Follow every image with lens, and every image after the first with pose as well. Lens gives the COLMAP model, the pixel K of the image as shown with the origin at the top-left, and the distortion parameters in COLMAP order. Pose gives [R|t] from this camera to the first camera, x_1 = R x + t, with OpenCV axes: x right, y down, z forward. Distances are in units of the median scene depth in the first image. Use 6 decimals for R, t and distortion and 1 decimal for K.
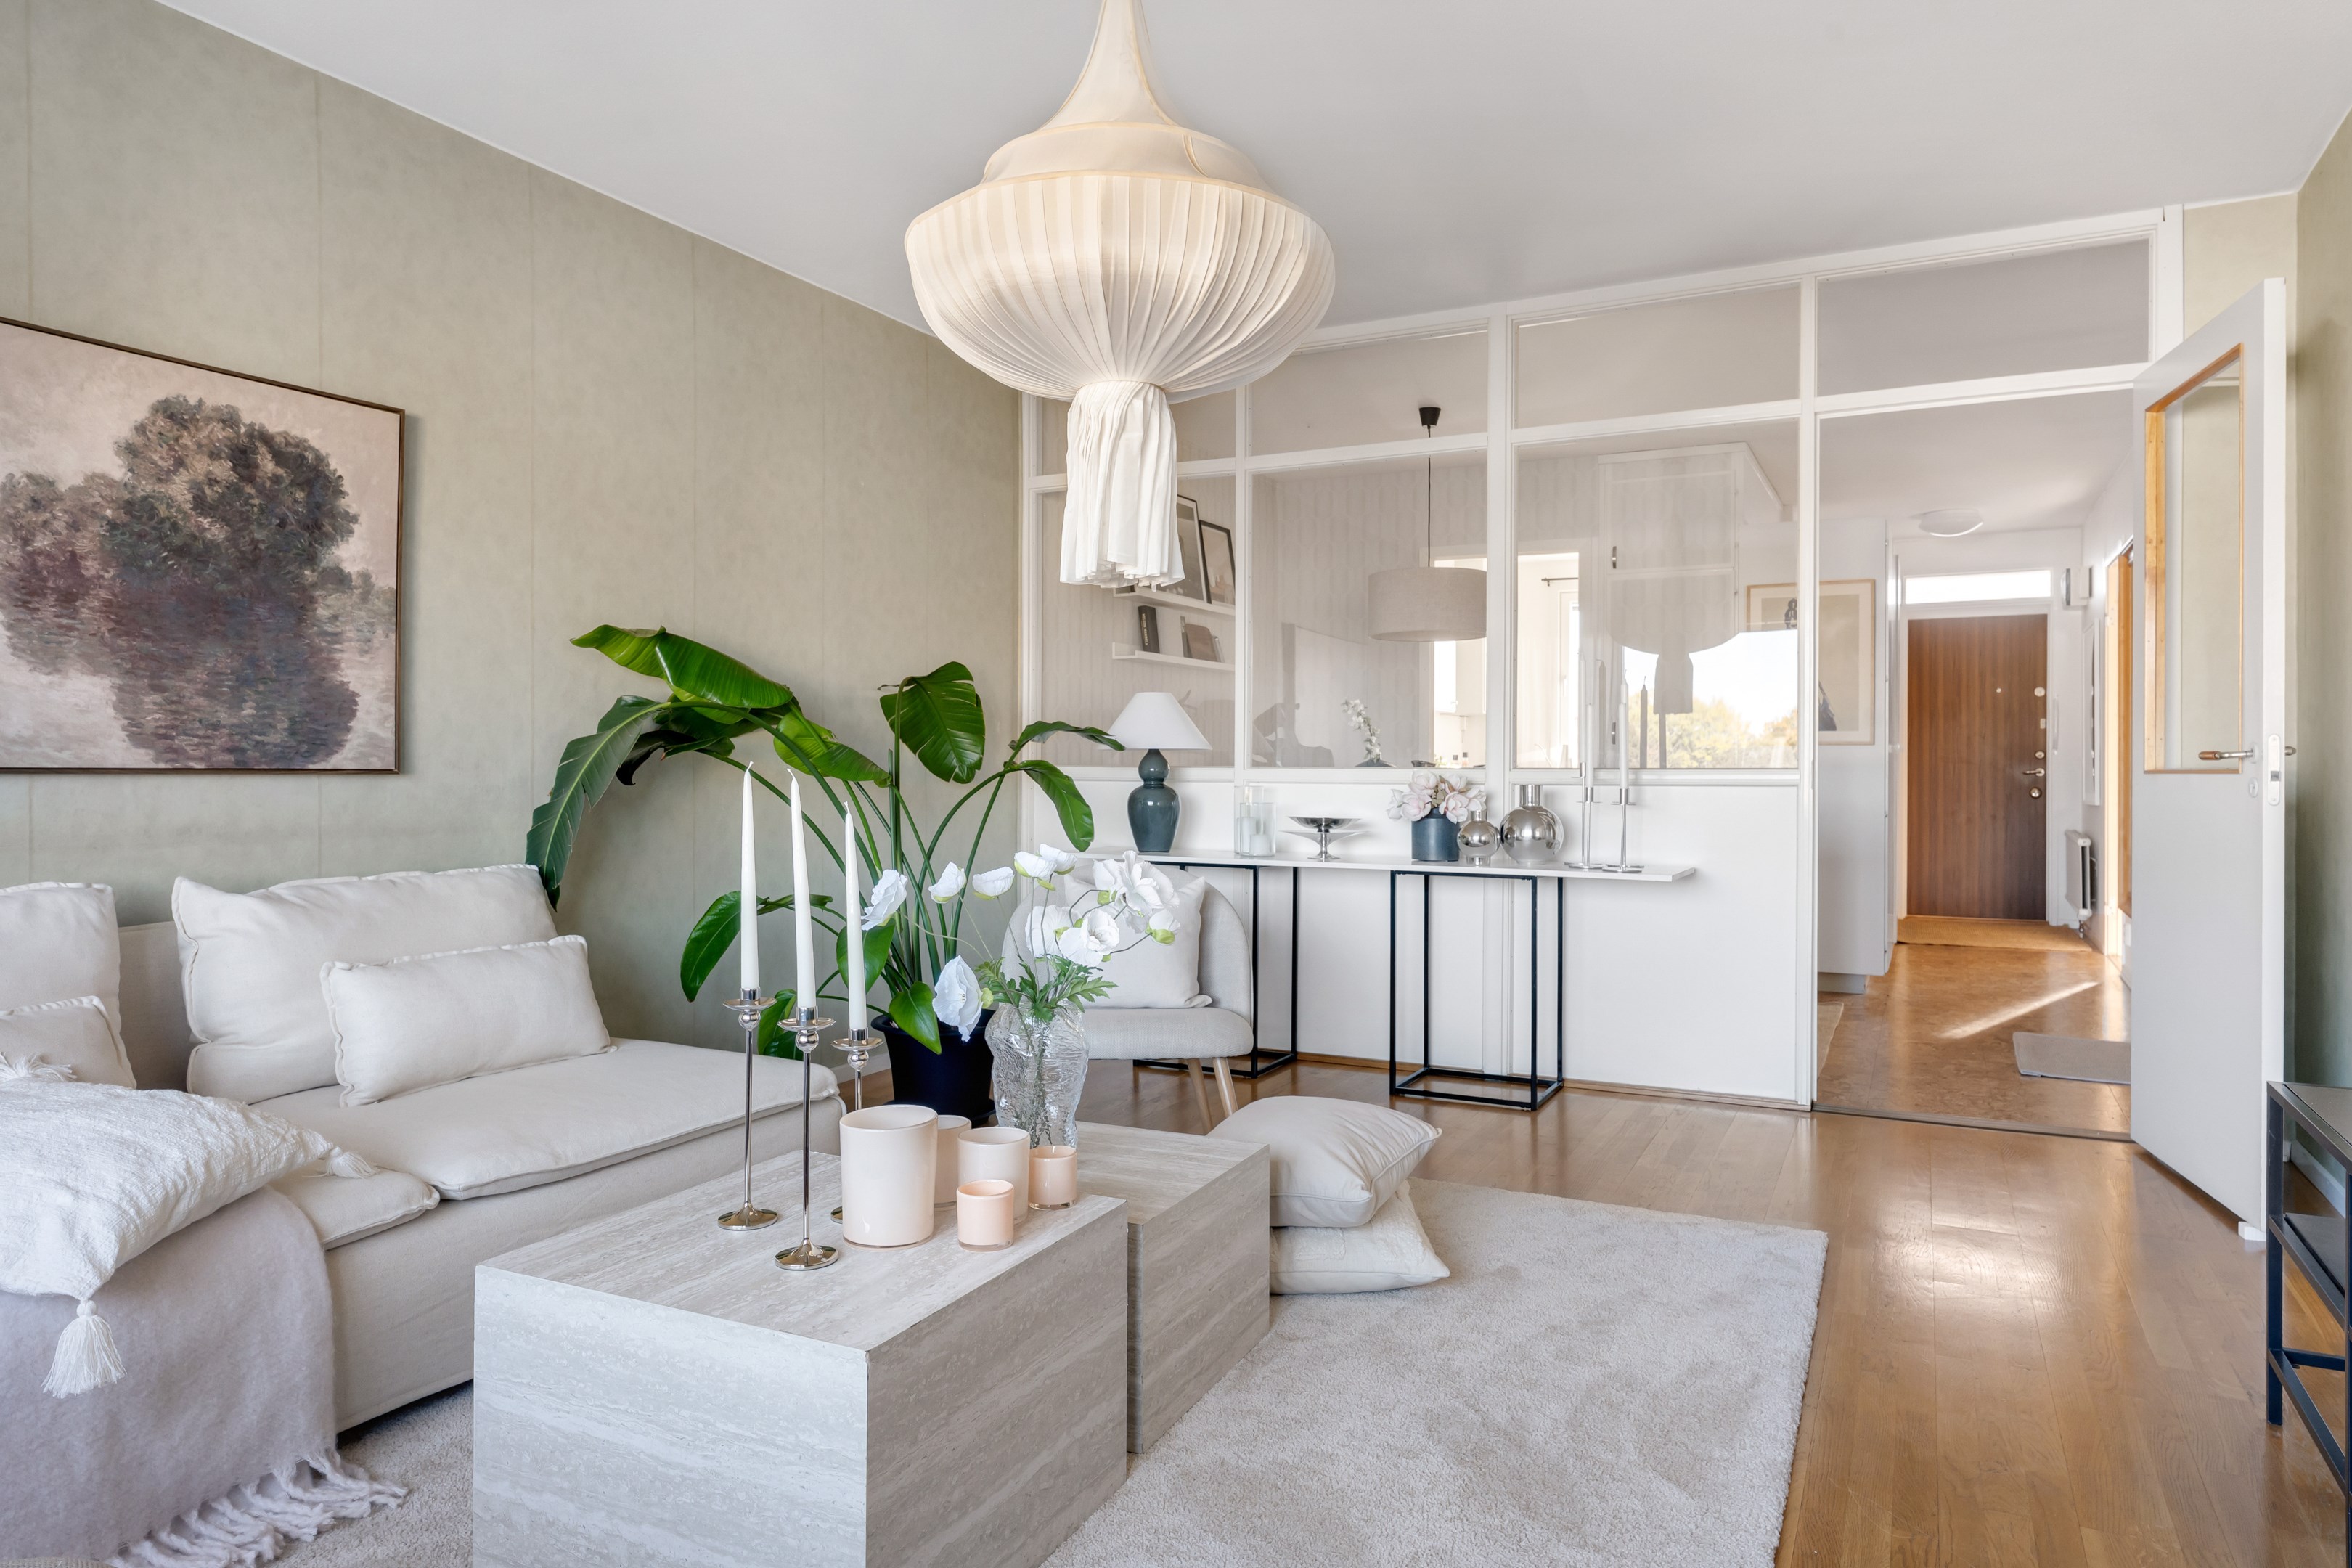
lens RADIAL K [[1434.2, 0, 1176.2], [0, 1434.2, 762.3], [0, 0, 1]] dist [-0.002466, 0.002051]
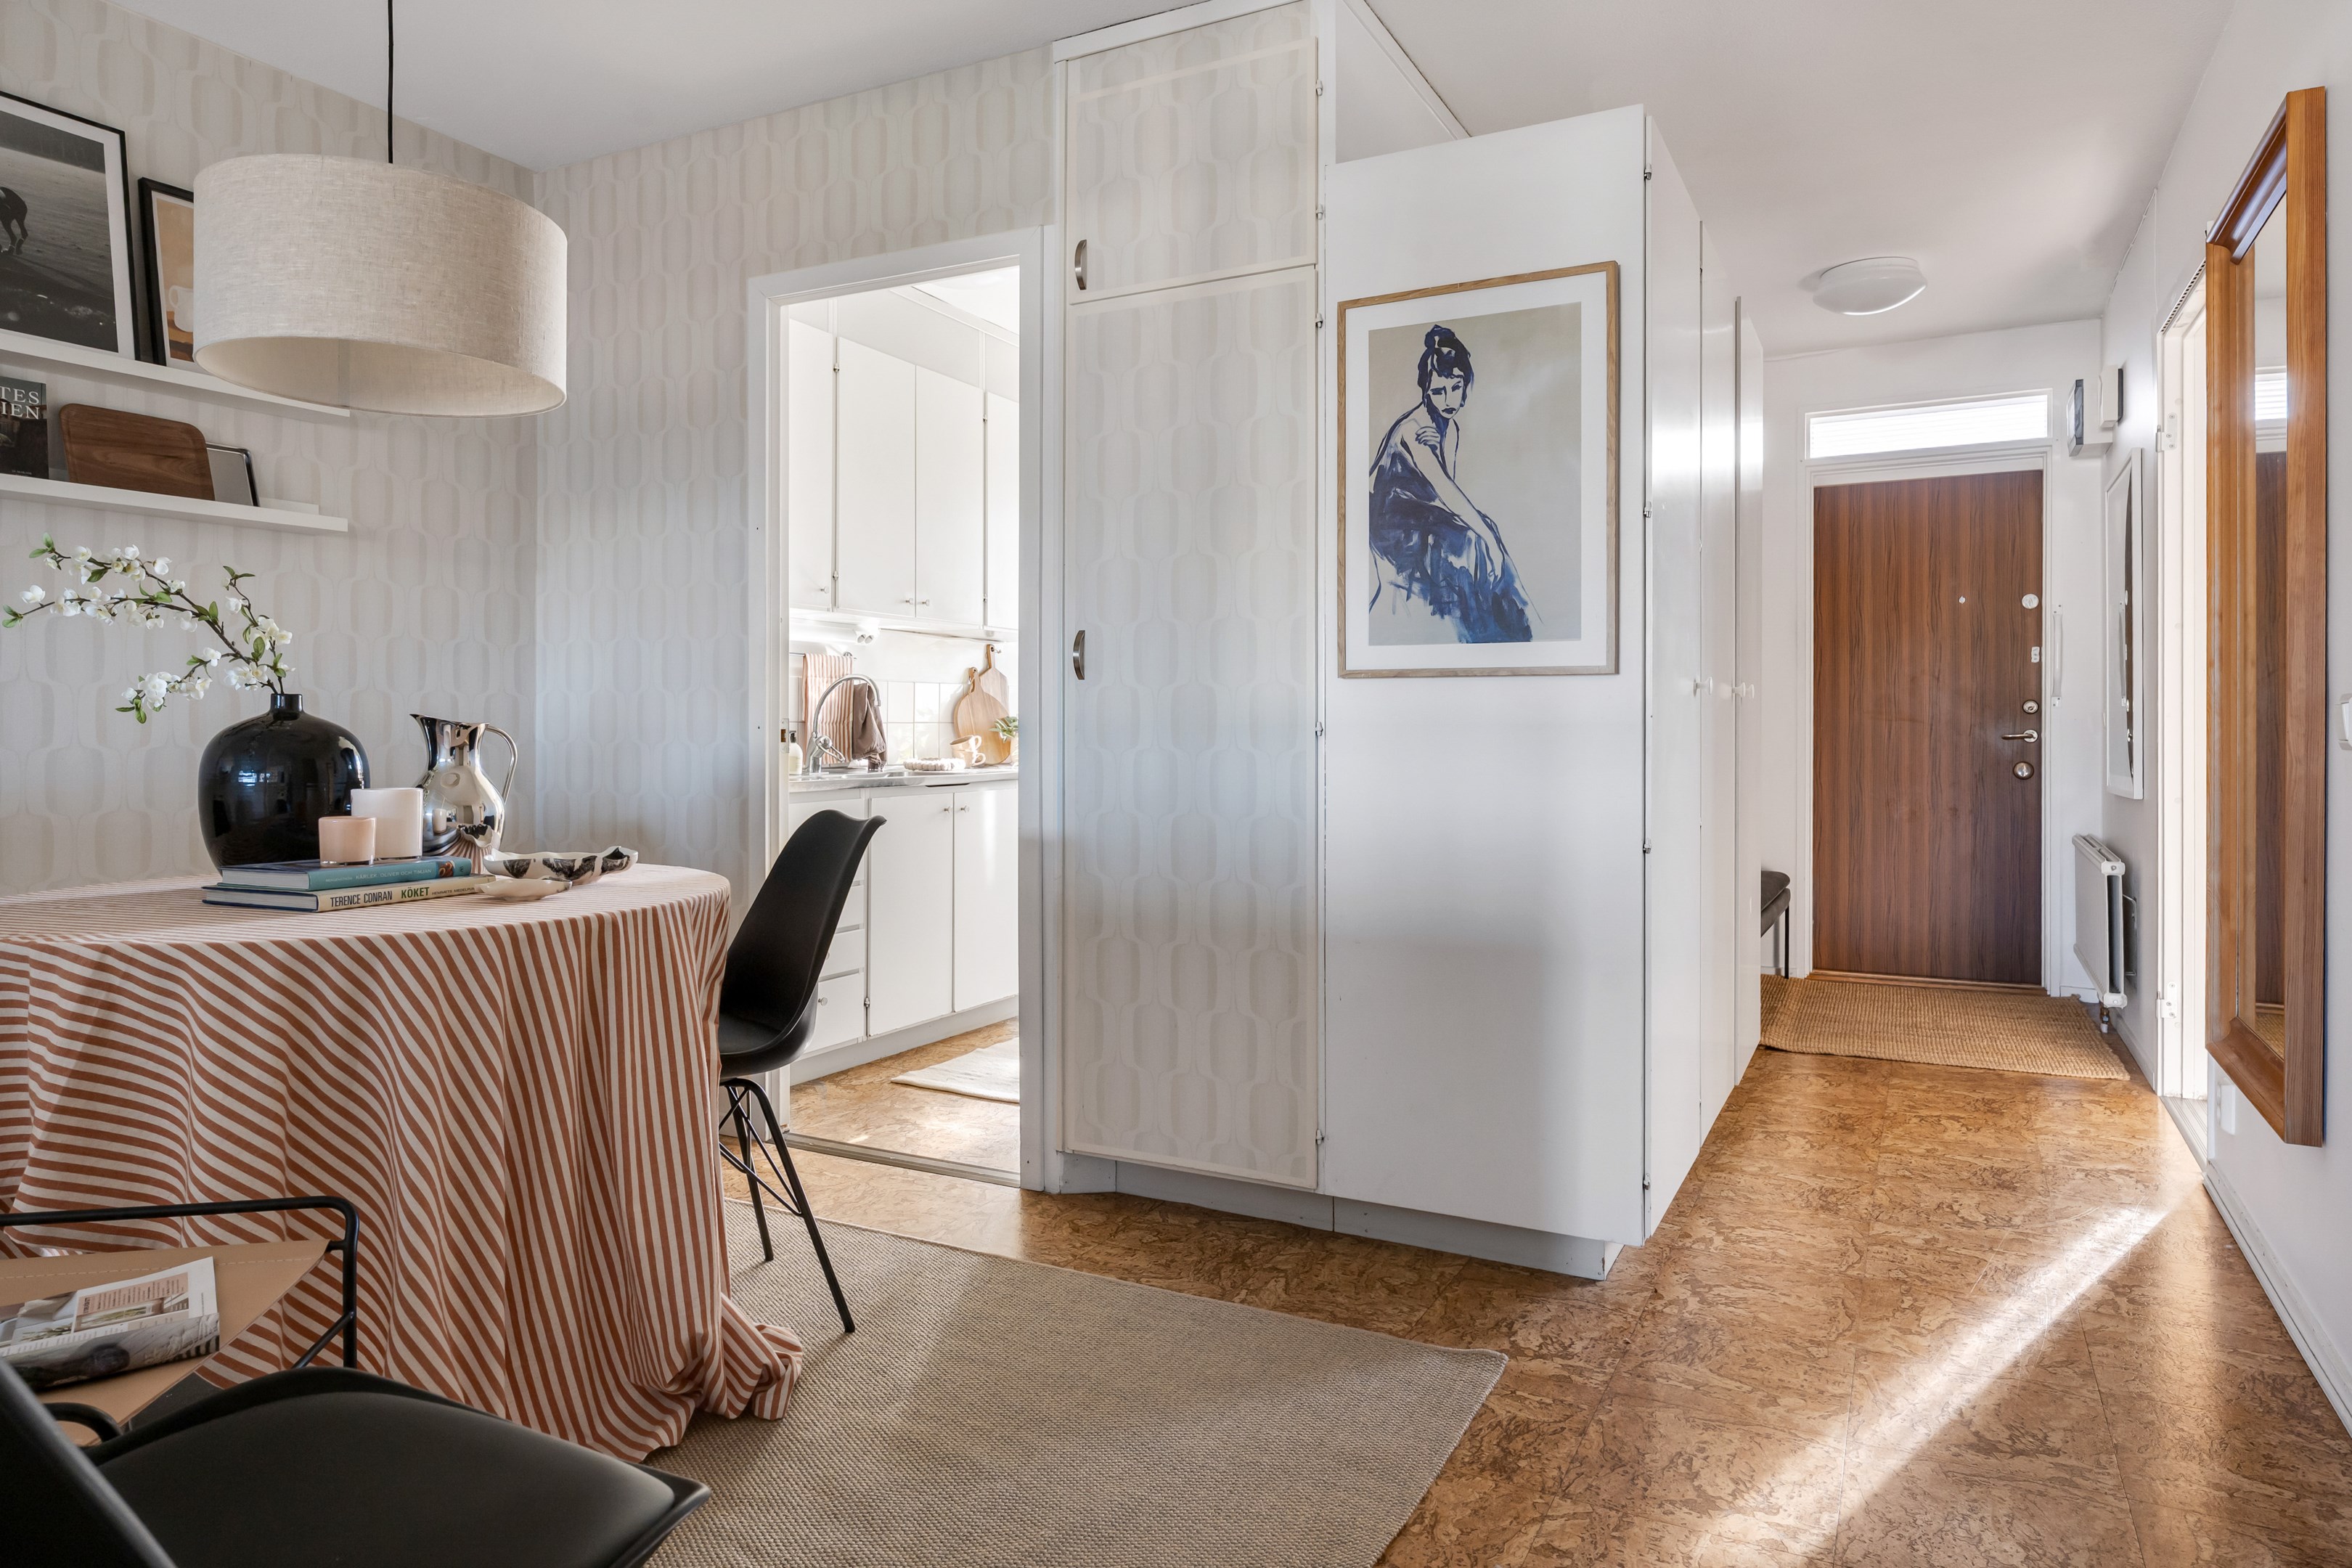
lens RADIAL K [[1434.2, 0, 1185.8], [0, 1434.2, 739.3], [0, 0, 1]] dist [-0.002466, 0.002051]
pose [[0.999943, -0.006951, 0.008116, 0.246355], [0.006881, 0.999939, 0.008609, 0.001067], [-0.008175, -0.008553, 0.999930, 0.406570]]
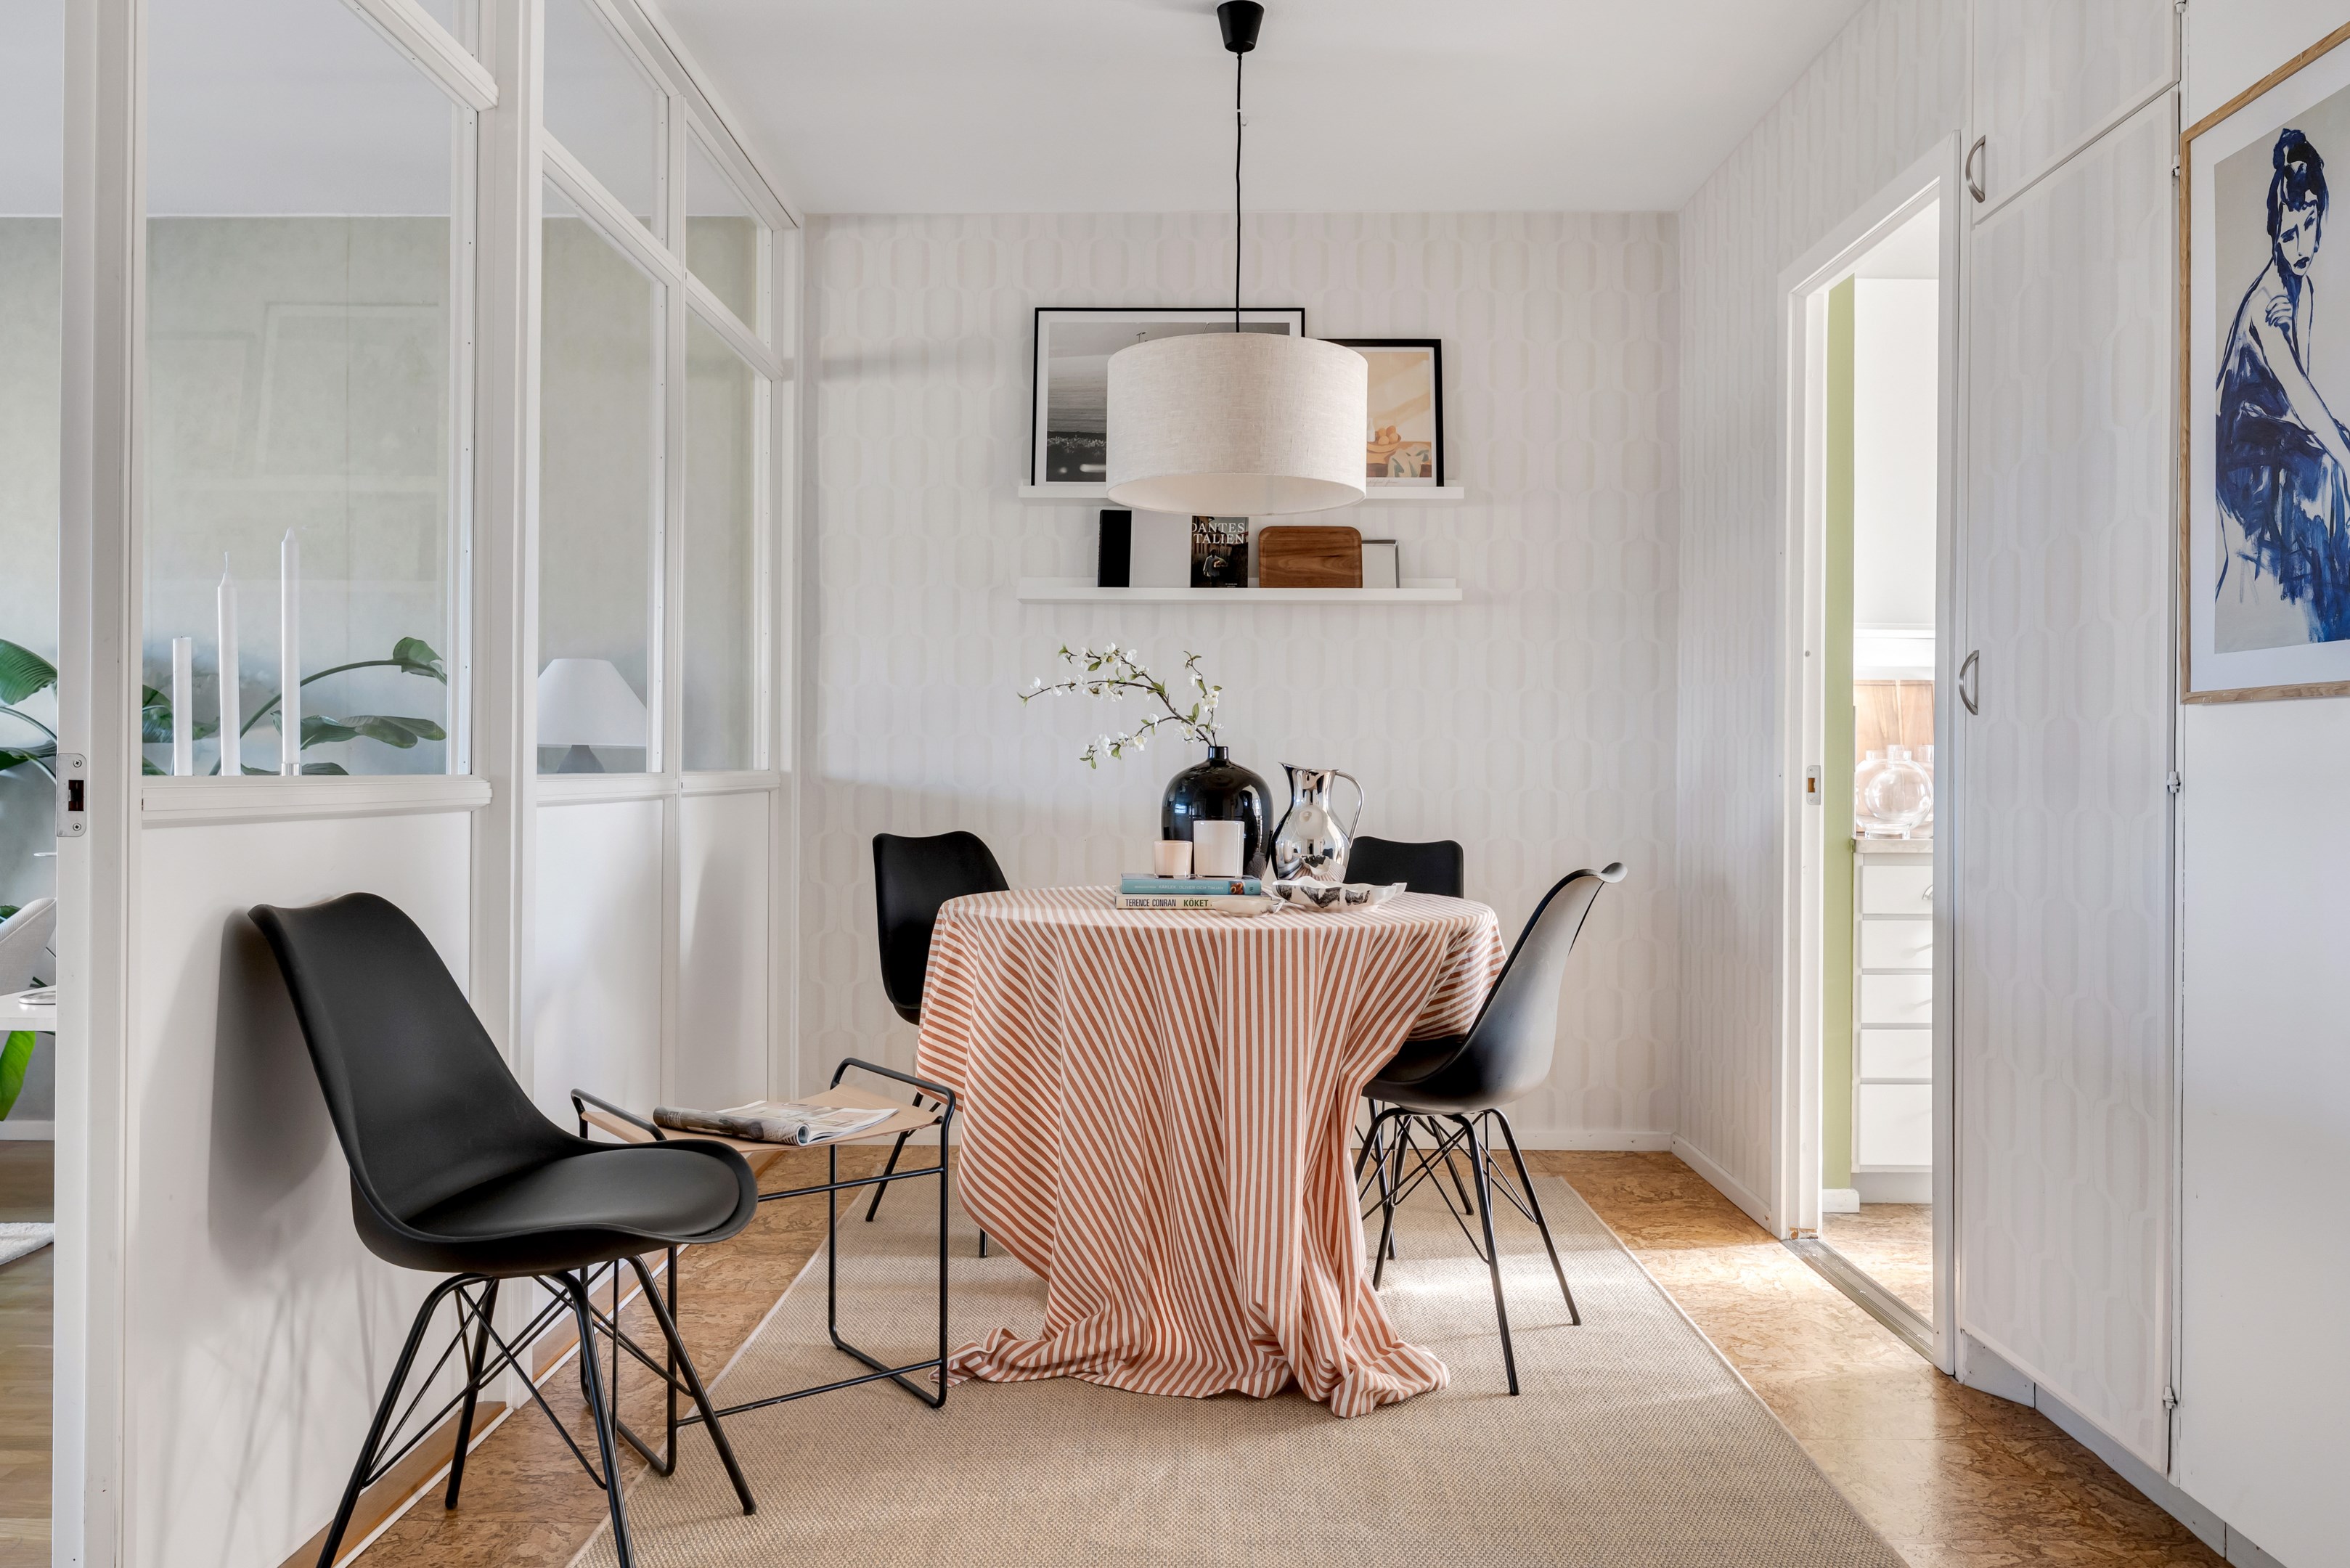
lens RADIAL K [[1677.6, 0, 1172.3], [0, 1677.6, 787.5], [0, 0, 1]] dist [-0.000420, -0.005775]
pose [[0.450019, 0.005375, -0.893003, 0.423465], [-0.002945, 0.999985, 0.004534, 0.001766], [0.893014, 0.000590, 0.450029, 0.478452]]
